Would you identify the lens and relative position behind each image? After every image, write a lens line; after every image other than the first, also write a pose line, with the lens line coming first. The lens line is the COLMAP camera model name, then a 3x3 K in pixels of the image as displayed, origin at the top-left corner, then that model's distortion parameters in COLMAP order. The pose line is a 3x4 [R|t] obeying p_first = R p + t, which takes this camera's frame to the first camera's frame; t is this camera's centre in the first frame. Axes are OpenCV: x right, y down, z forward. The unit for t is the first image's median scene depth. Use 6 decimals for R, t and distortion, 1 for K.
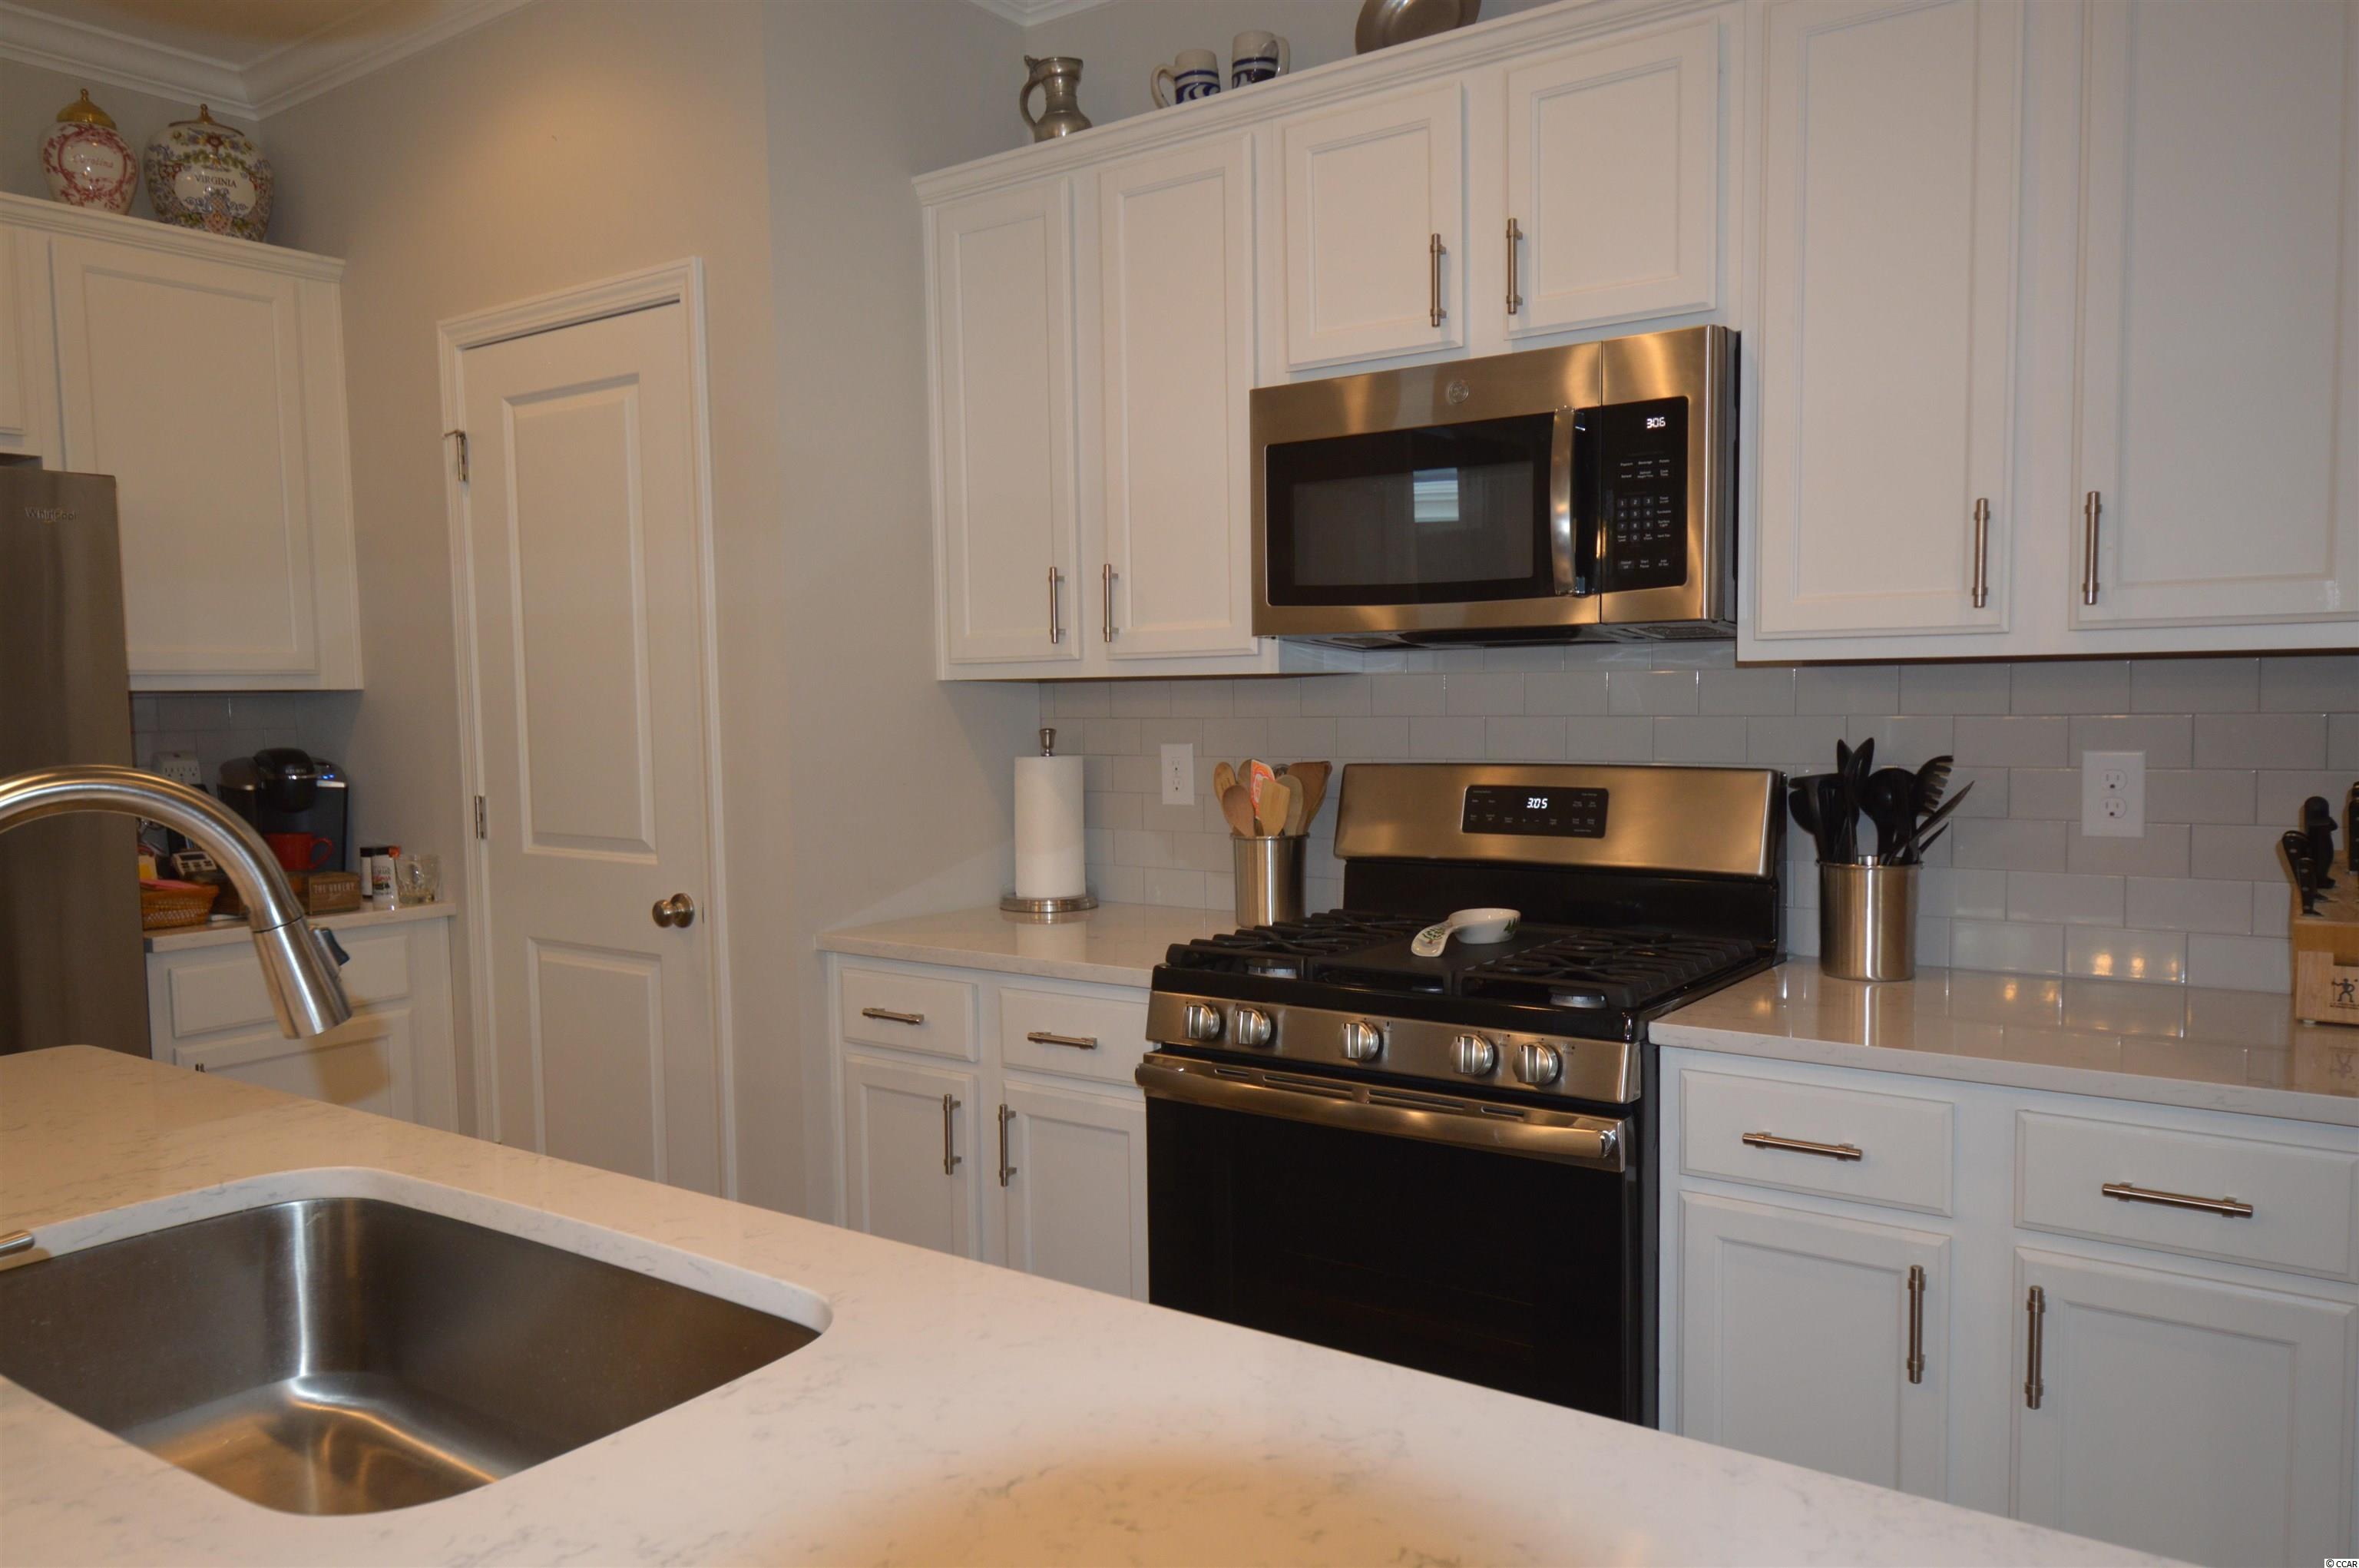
lens RADIAL K [[1684.5, 0, 1187.9], [0, 1684.5, 797.8], [0, 0, 1]] dist [0.023088, -0.015161]
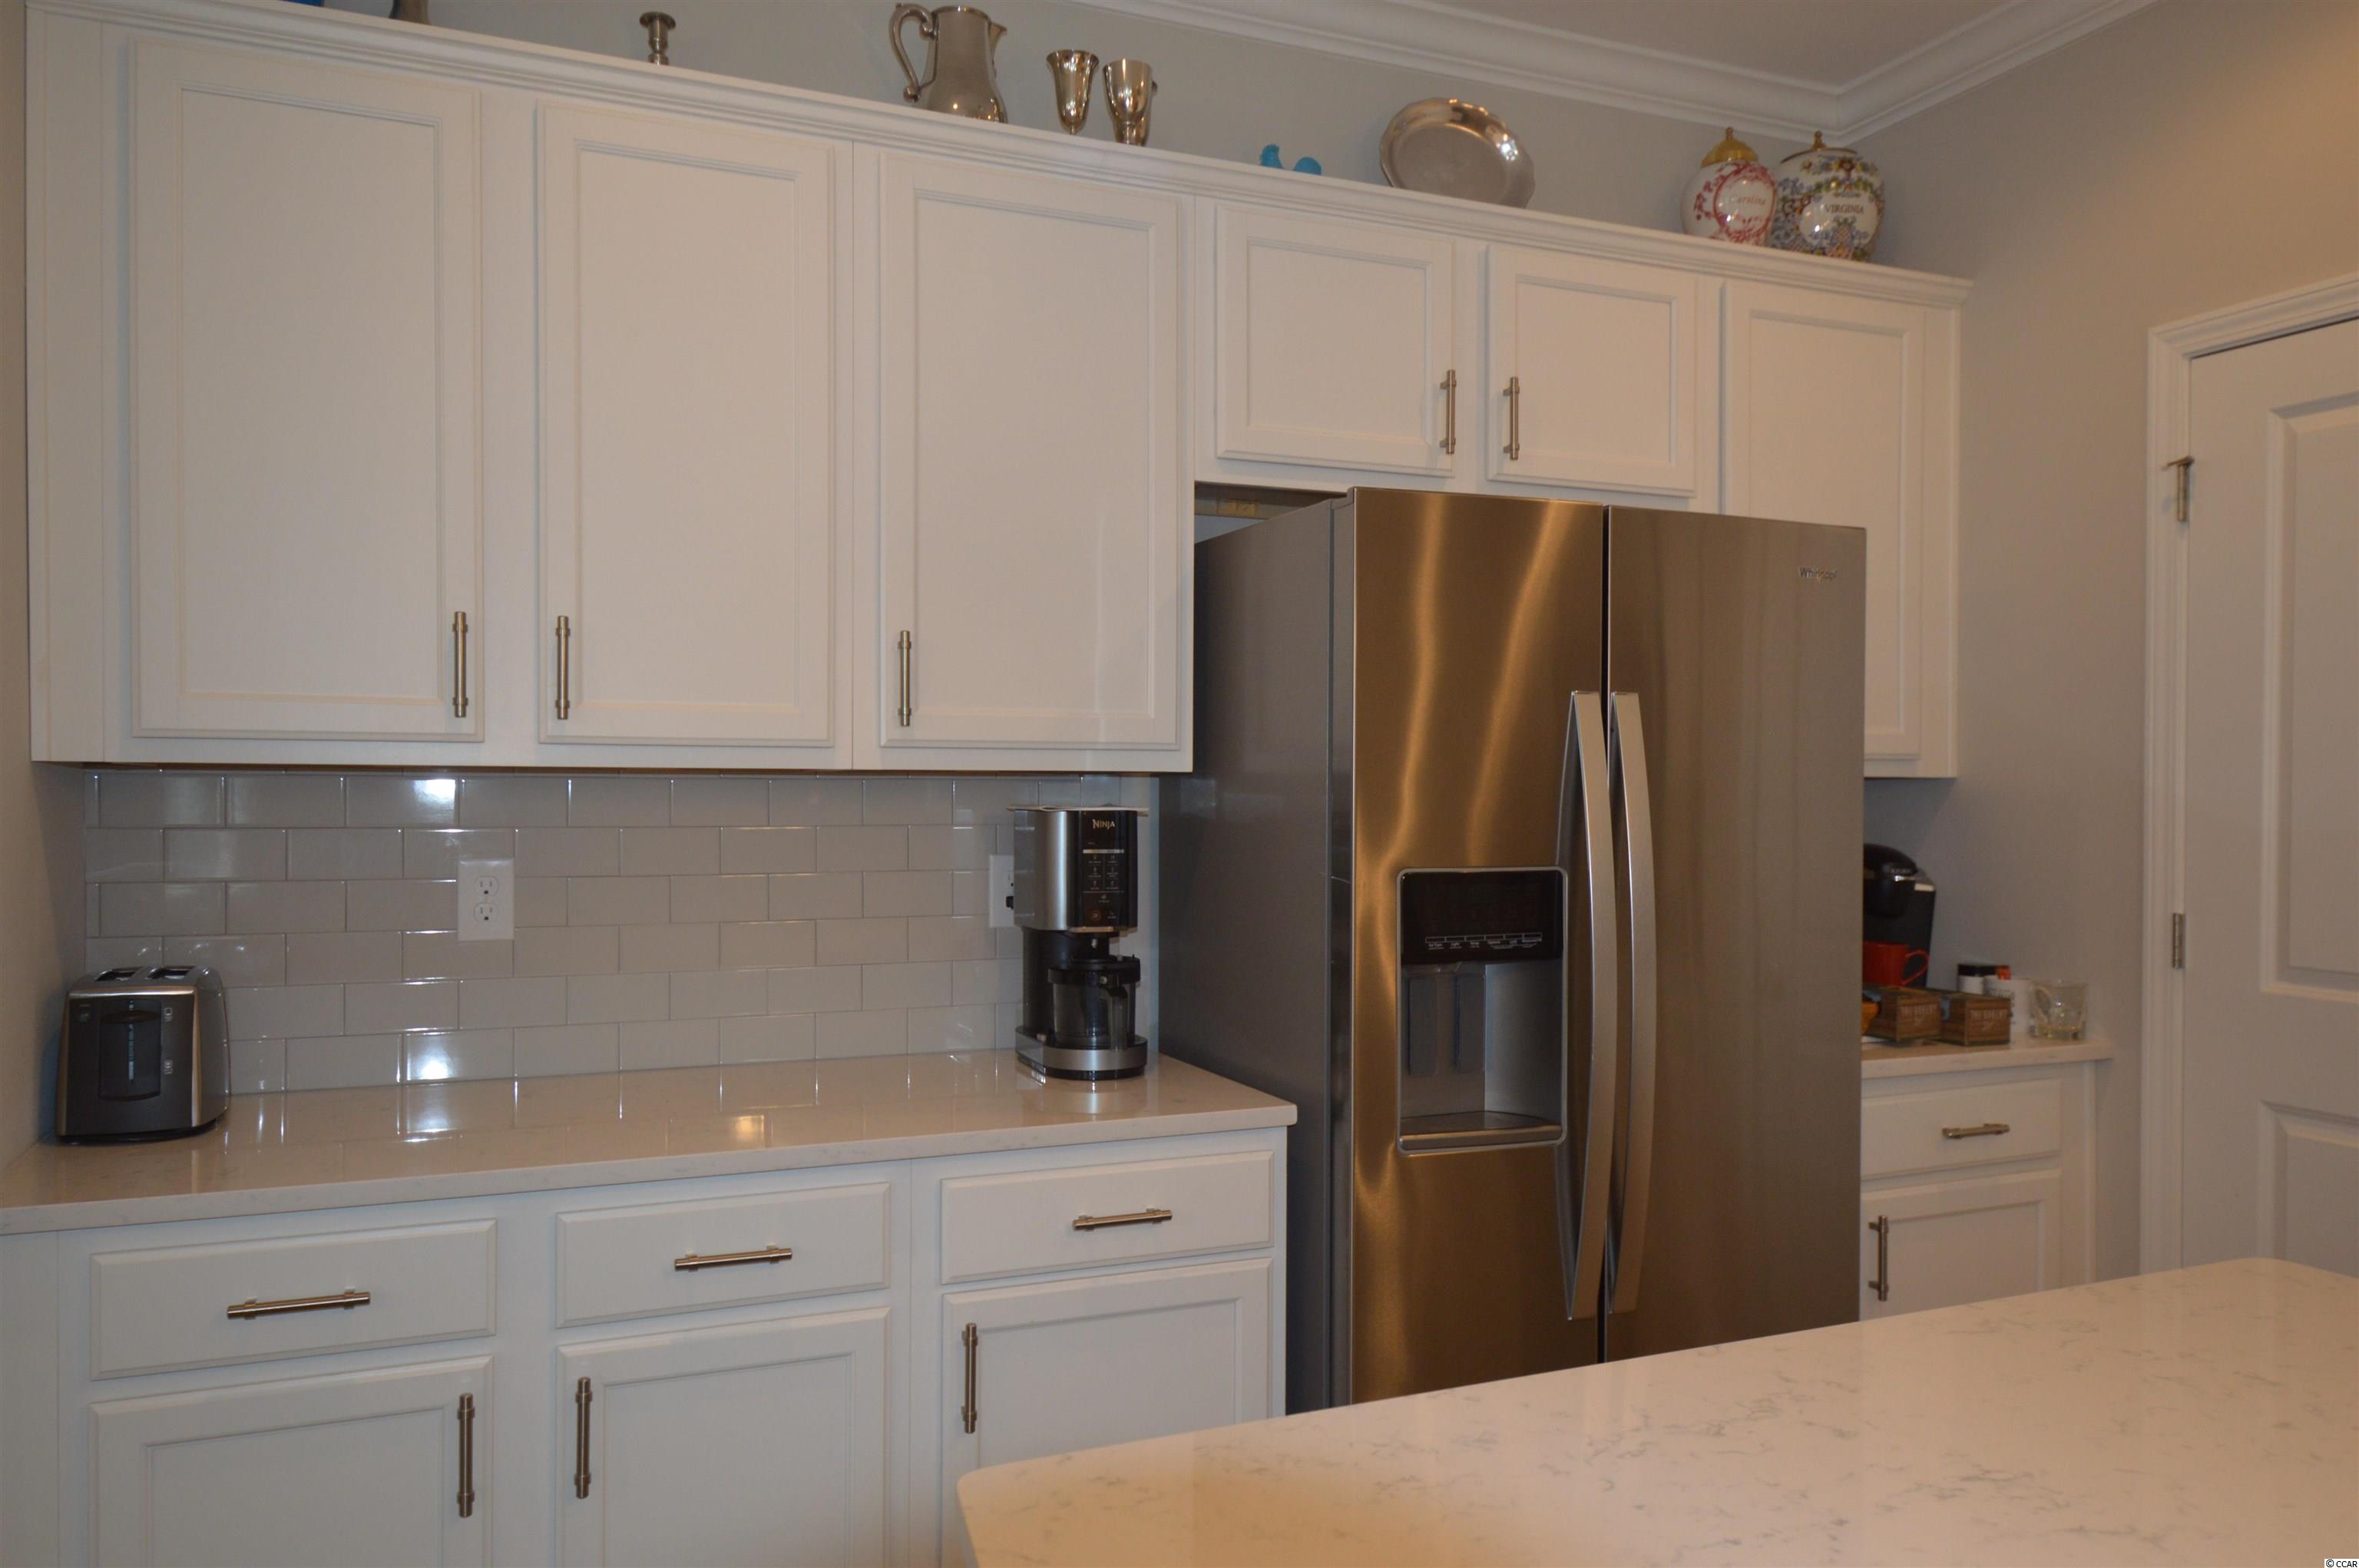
lens RADIAL K [[1684.5, 0, 1184.1], [0, 1684.5, 794.8], [0, 0, 1]] dist [0.023088, -0.015161]
pose [[0.860329, 0.019597, -0.509363, -0.498717], [-0.048415, 0.997885, -0.043382, 0.000219], [0.507435, 0.061984, 0.859458, 0.091517]]
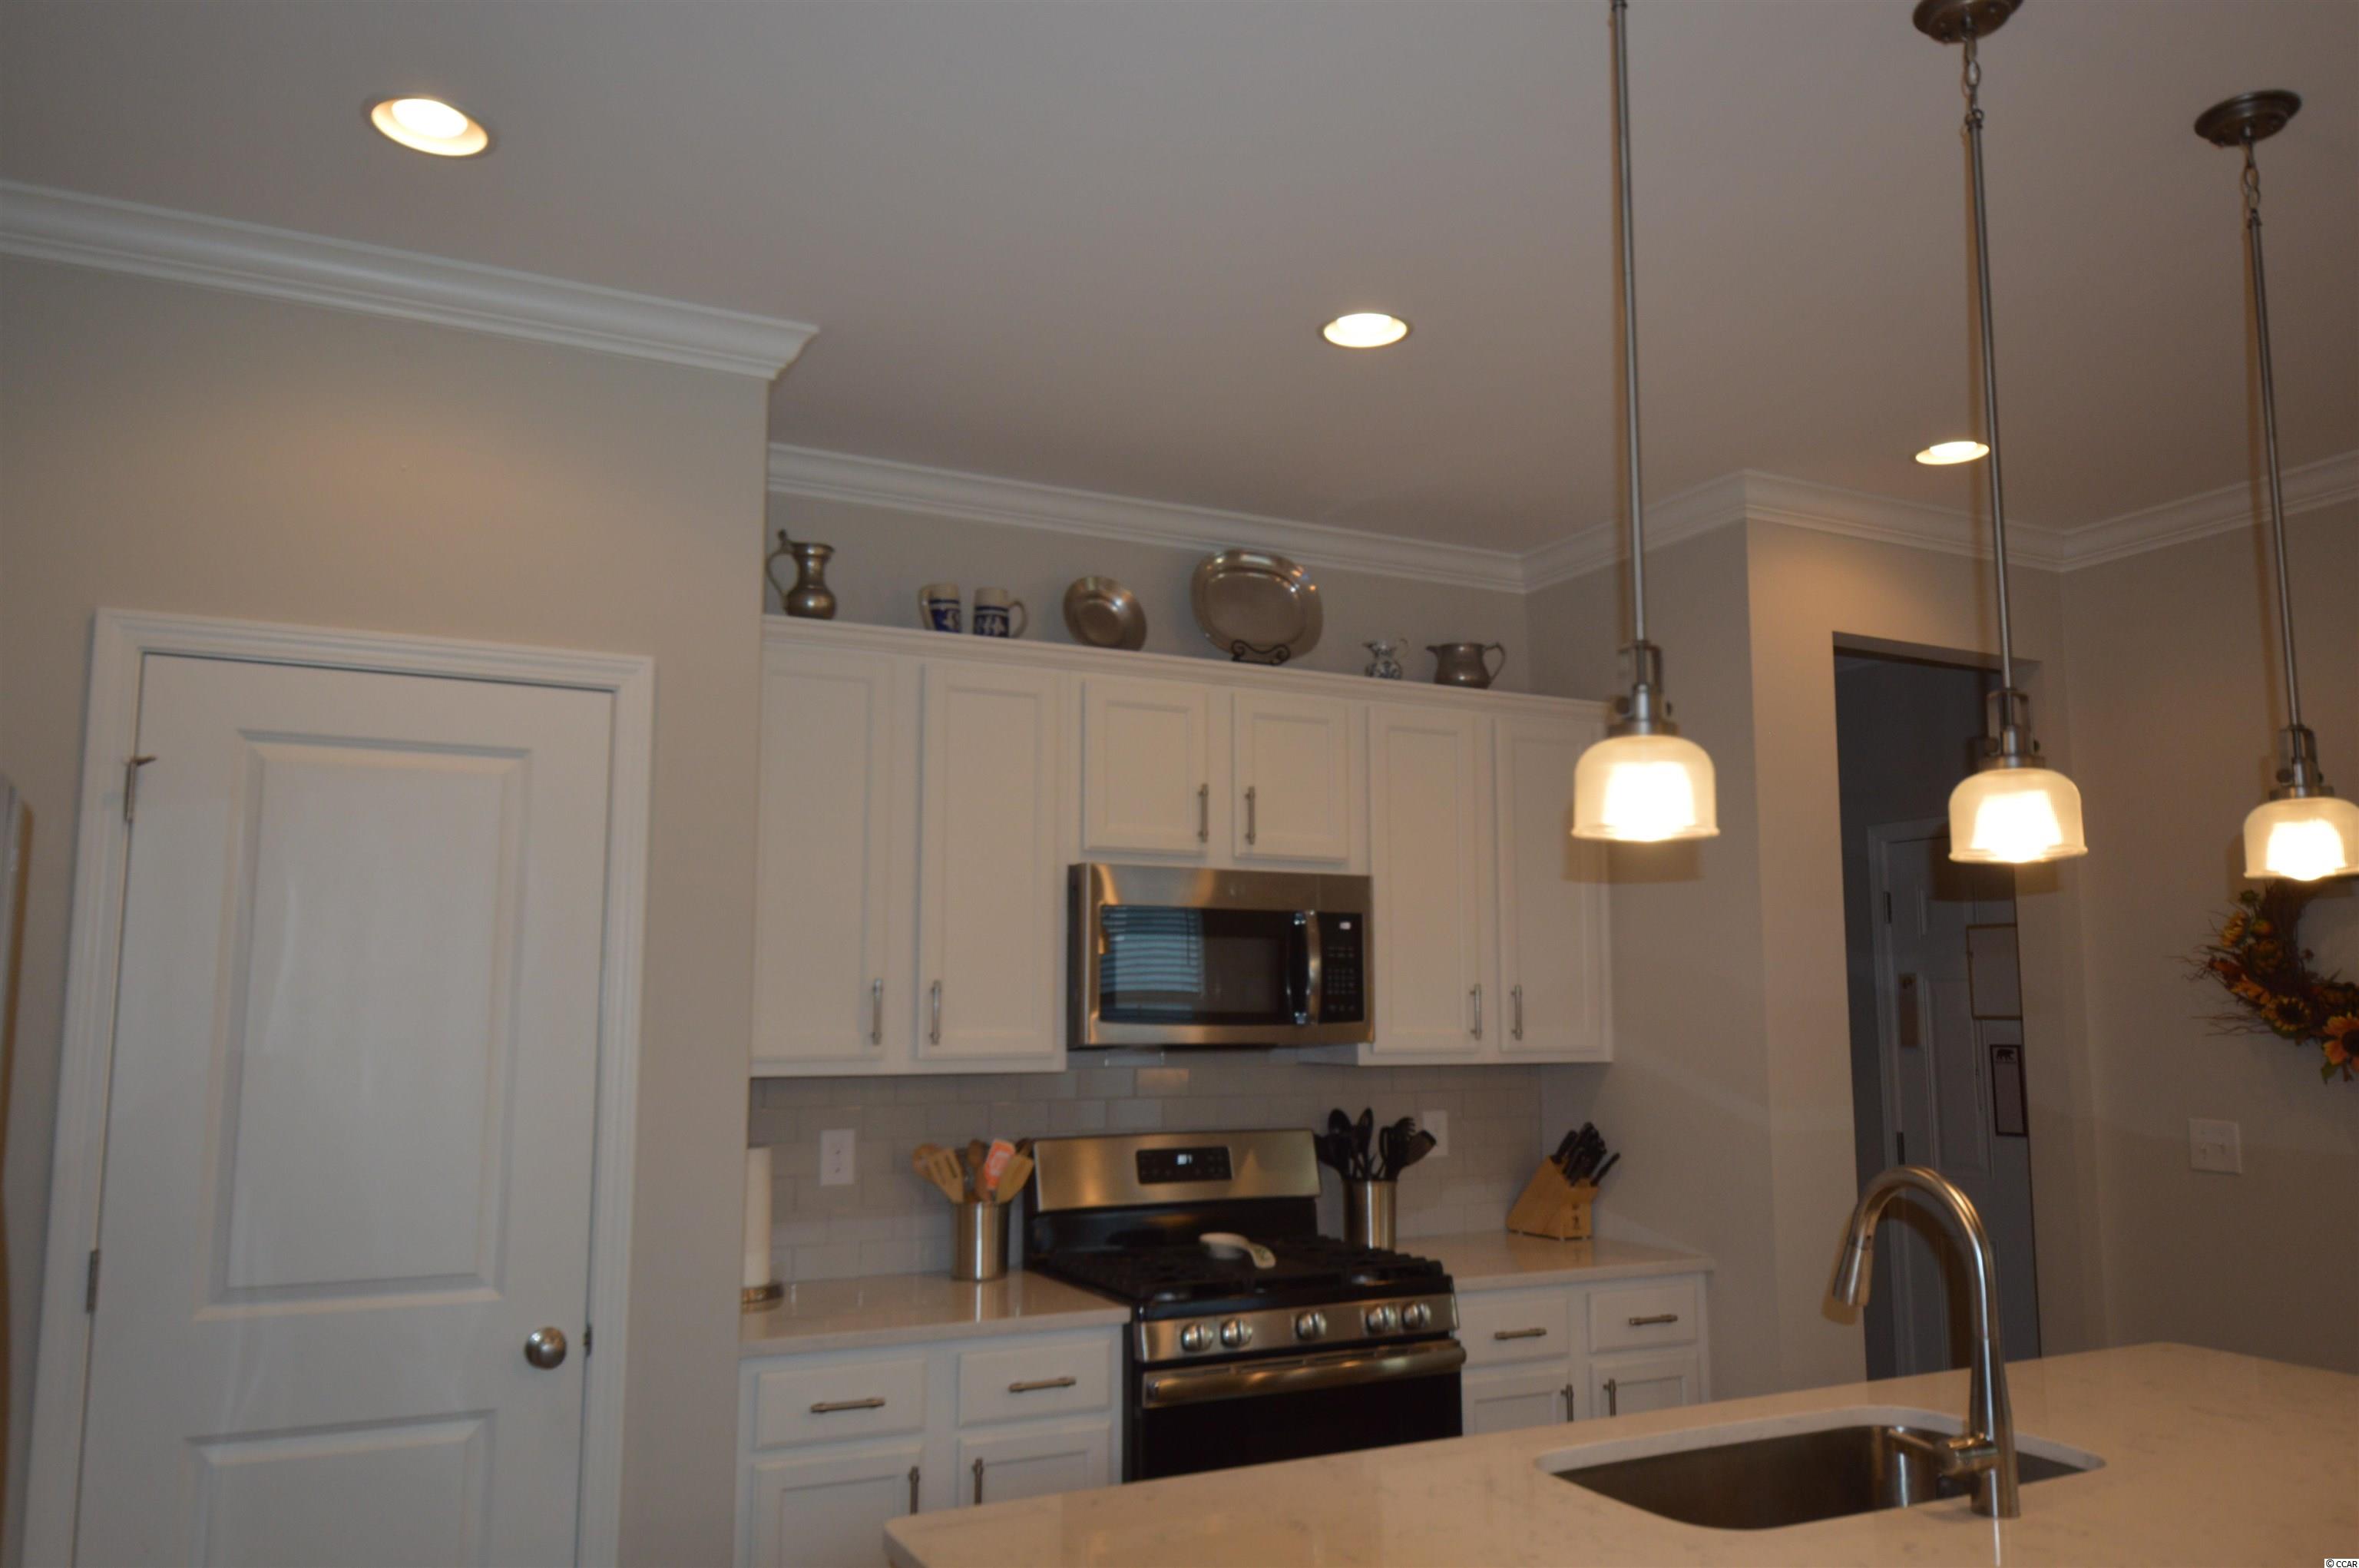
lens RADIAL K [[1684.5, 0, 1188.1], [0, 1684.5, 790.3], [0, 0, 1]] dist [0.023088, -0.015161]
pose [[0.451745, 0.128753, 0.882807, -1.034756], [0.046952, 0.984729, -0.167644, -0.061204], [-0.890911, 0.117182, 0.438801, 0.292714]]
